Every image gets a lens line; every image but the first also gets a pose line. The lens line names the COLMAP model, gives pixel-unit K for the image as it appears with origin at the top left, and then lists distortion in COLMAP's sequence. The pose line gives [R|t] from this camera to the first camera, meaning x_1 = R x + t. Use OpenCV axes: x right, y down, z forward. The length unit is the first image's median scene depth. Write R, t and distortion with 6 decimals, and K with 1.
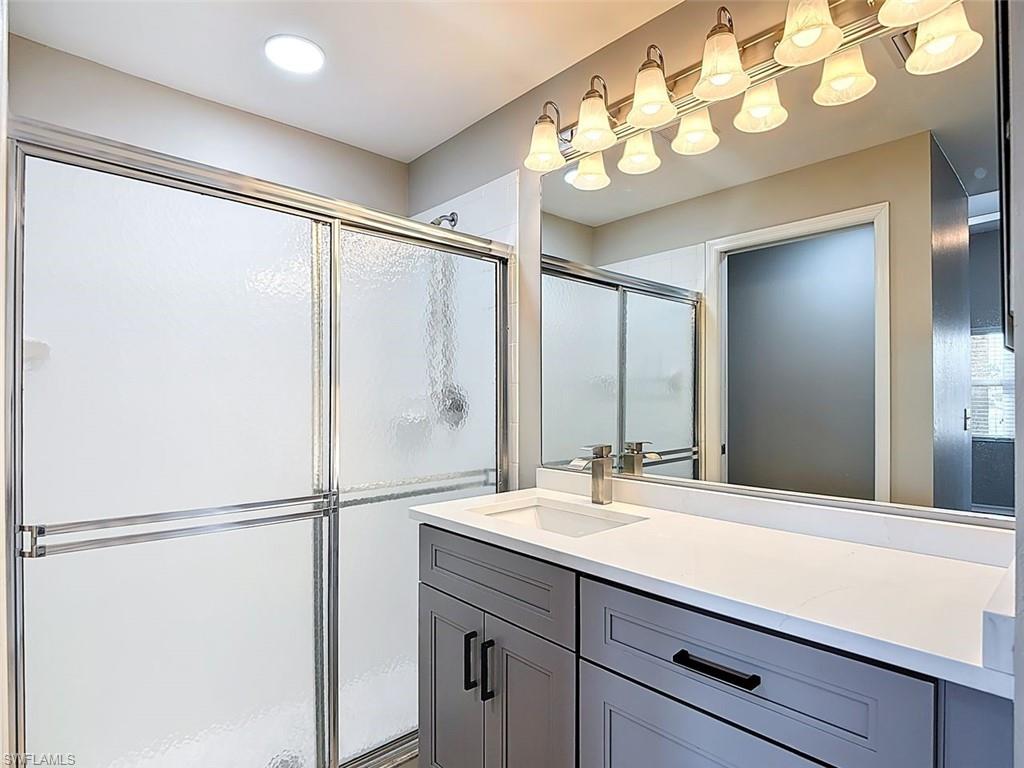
lens RADIAL K [[540.9, 0, 507.5], [0, 540.9, 390.7], [0, 0, 1]] dist [0.000190, -0.024480]
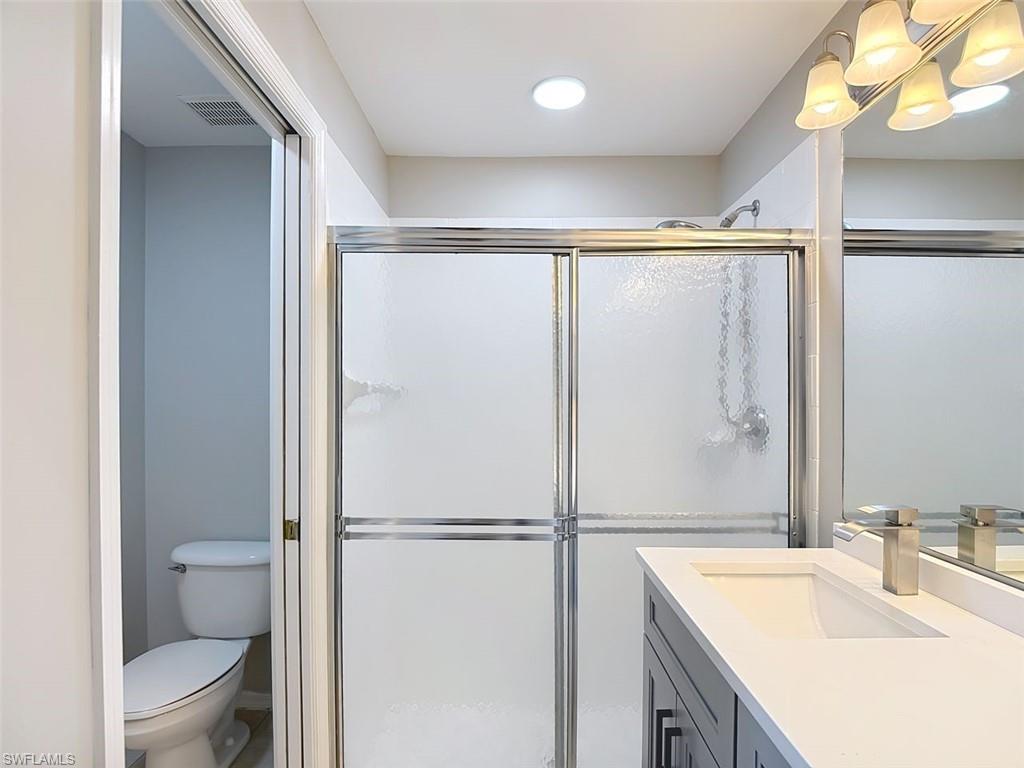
lens RADIAL K [[540.9, 0, 507.5], [0, 540.9, 390.7], [0, 0, 1]] dist [0.000190, -0.024480]
pose [[0.723434, -0.011233, -0.690302, 0.230406], [0.009134, 0.999936, -0.006699, -0.035576], [0.690333, -0.001458, 0.723490, 0.143089]]
